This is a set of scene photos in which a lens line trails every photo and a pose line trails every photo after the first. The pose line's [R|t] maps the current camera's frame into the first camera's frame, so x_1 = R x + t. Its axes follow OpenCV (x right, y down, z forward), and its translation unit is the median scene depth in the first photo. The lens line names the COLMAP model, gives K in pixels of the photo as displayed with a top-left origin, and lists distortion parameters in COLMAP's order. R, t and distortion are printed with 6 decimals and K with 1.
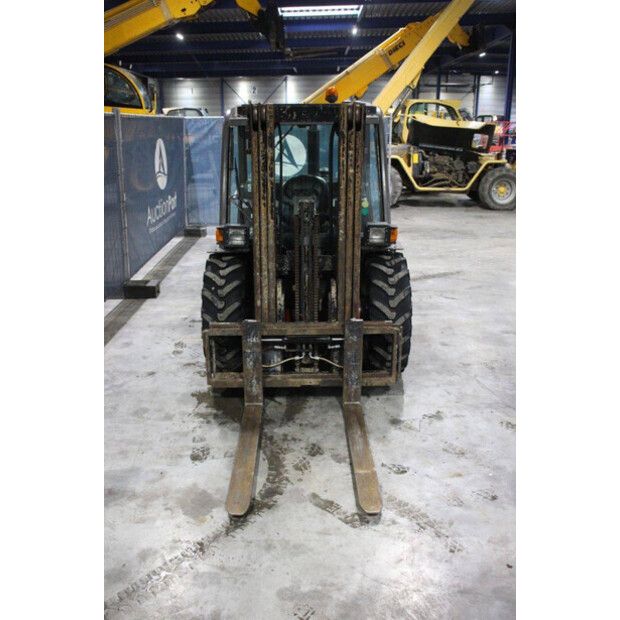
lens RADIAL K [[573.7, 0, 300.6], [0, 573.7, 315.2], [0, 0, 1]] dist [-0.083558, 0.000000]
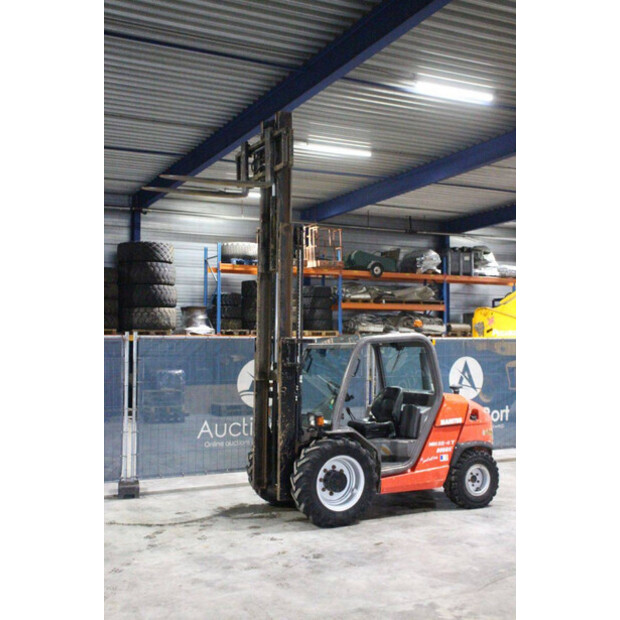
lens RADIAL K [[754.6, 0, 308.7], [0, 754.6, 316.8], [0, 0, 1]] dist [0.030718, 0.000000]
pose [[0.465844, -0.021860, -0.884597, 1.990586], [-0.285640, 0.942461, -0.173713, -0.049121], [0.837496, 0.333600, 0.432796, 0.036806]]
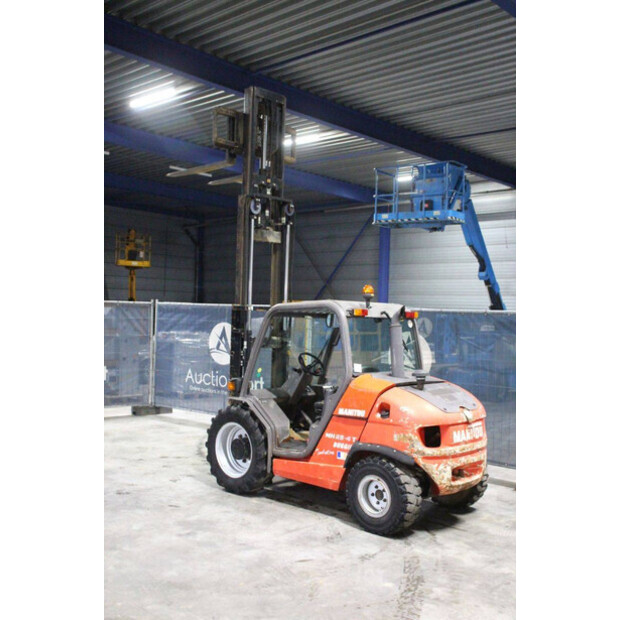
lens RADIAL K [[696.6, 0, 312.0], [0, 696.6, 312.4], [0, 0, 1]] dist [-0.008270, 0.000000]
pose [[-0.671148, -0.011687, -0.741232, 1.462763], [-0.258477, 0.940818, 0.219204, -0.825739], [0.694802, 0.338710, -0.634449, 2.373213]]
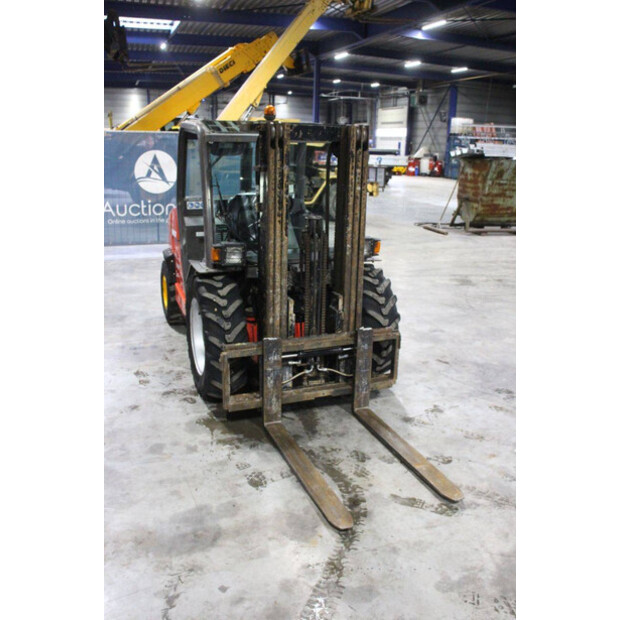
lens RADIAL K [[573.7, 0, 307.2], [0, 573.7, 314.5], [0, 0, 1]] dist [-0.083558, 0.000000]
pose [[0.931911, -0.075460, 0.354750, -0.366650], [0.084893, 0.996329, -0.011077, -0.015168], [-0.352612, 0.040438, 0.934896, 0.048555]]
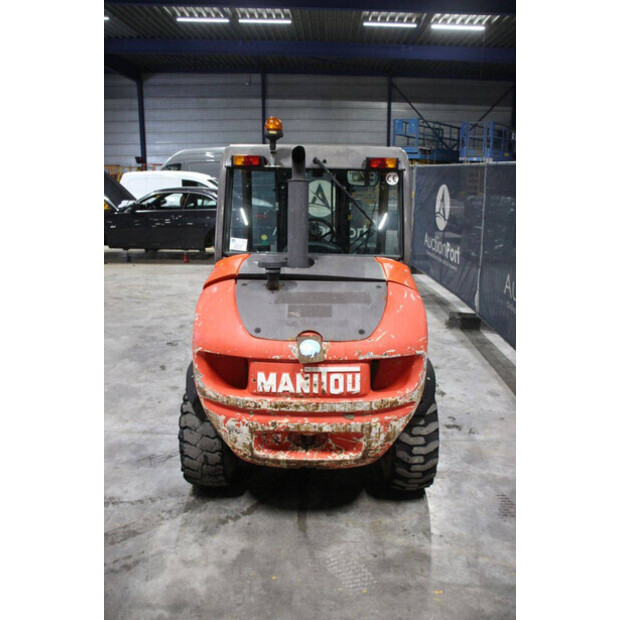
lens RADIAL K [[520.5, 0, 313.6], [0, 520.5, 313.1], [0, 0, 1]] dist [-0.119622, 0.062795]
pose [[-0.999984, -0.003450, 0.004411, 0.003941], [-0.000402, 0.829962, 0.557820, -0.739463], [-0.005585, 0.557810, -0.829950, 2.193842]]
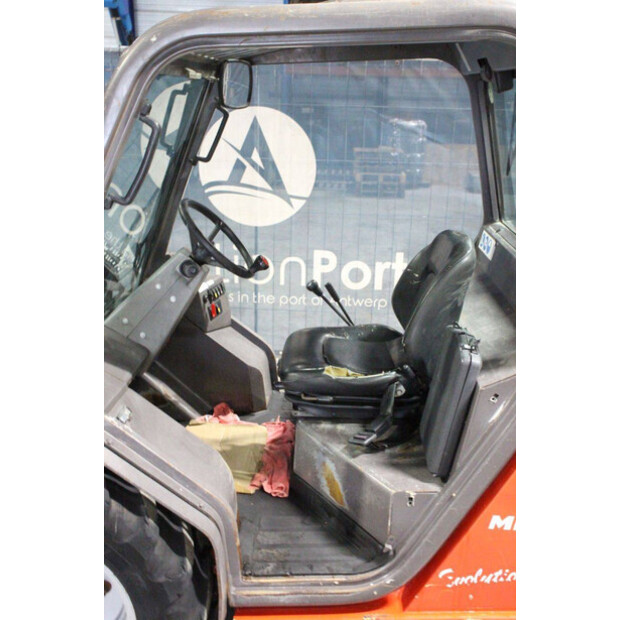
lens RADIAL K [[699.8, 0, 304.8], [0, 699.8, 337.2], [0, 0, 1]] dist [-0.013850, 0.000000]
pose [[-0.049838, 0.346019, -0.936903, 0.576331], [-0.328971, 0.880035, 0.342516, -0.408464], [0.943024, 0.325284, 0.069971, 1.233246]]
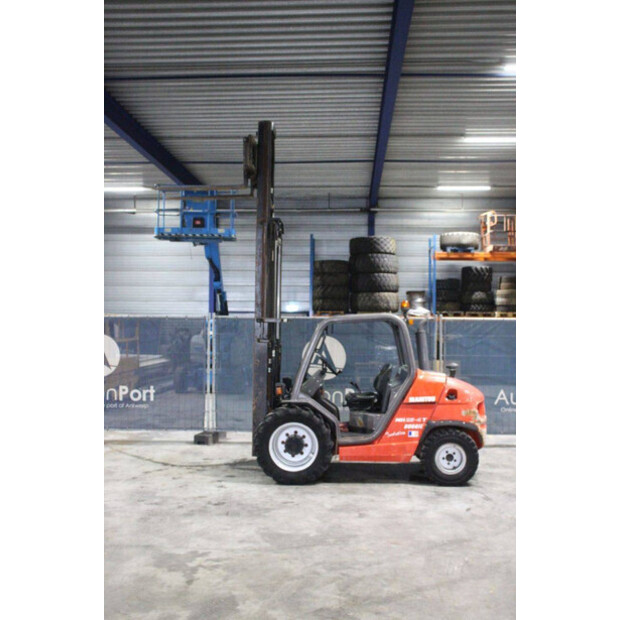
lens RADIAL K [[657.8, 0, 310.4], [0, 657.8, 309.6], [0, 0, 1]] dist [-0.047987, 0.000000]
pose [[-0.038147, -0.011330, -0.999208, 2.204266], [-0.323625, 0.946184, 0.001627, -0.421022], [0.945416, 0.323430, -0.039760, 1.145377]]
